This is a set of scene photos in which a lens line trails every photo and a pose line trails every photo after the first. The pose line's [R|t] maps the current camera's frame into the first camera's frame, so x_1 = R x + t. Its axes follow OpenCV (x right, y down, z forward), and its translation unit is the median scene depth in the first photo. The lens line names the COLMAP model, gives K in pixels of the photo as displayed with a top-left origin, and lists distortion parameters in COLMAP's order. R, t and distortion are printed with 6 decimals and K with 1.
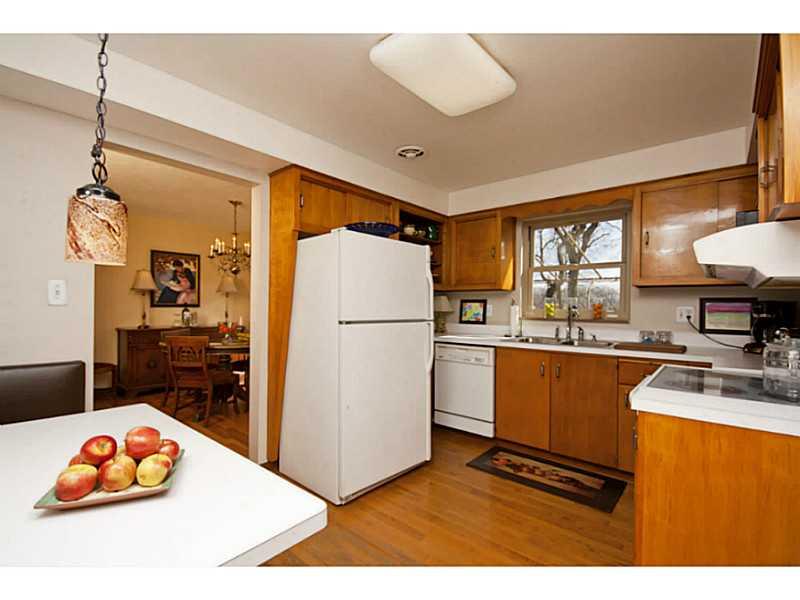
lens RADIAL K [[383.6, 0, 405.6], [0, 383.6, 305.9], [0, 0, 1]] dist [-0.002770, -0.003226]
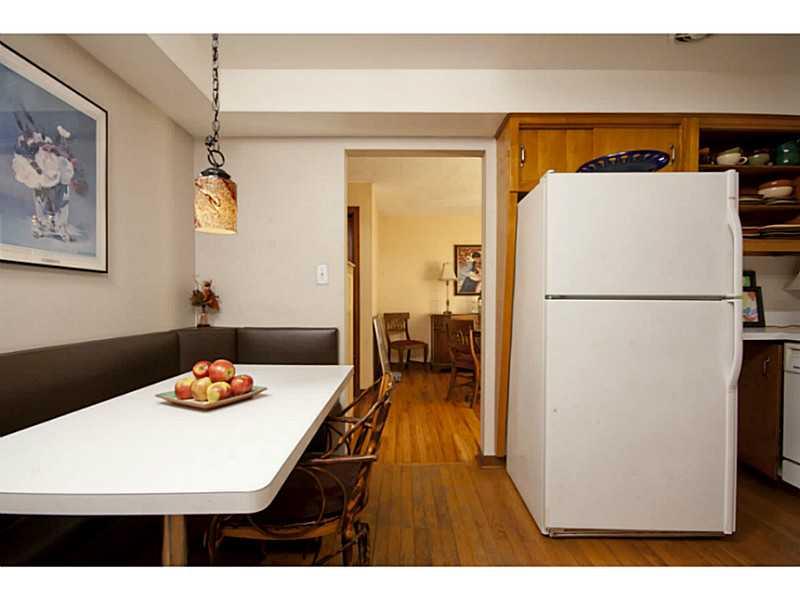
lens RADIAL K [[383.6, 0, 379.9], [0, 383.6, 305.9], [0, 0, 1]] dist [-0.002770, -0.003226]
pose [[0.631158, 0.005884, -0.775632, 0.086577], [0.005756, 0.999908, 0.012269, 0.020259], [0.775633, -0.012209, 0.631067, 0.108532]]
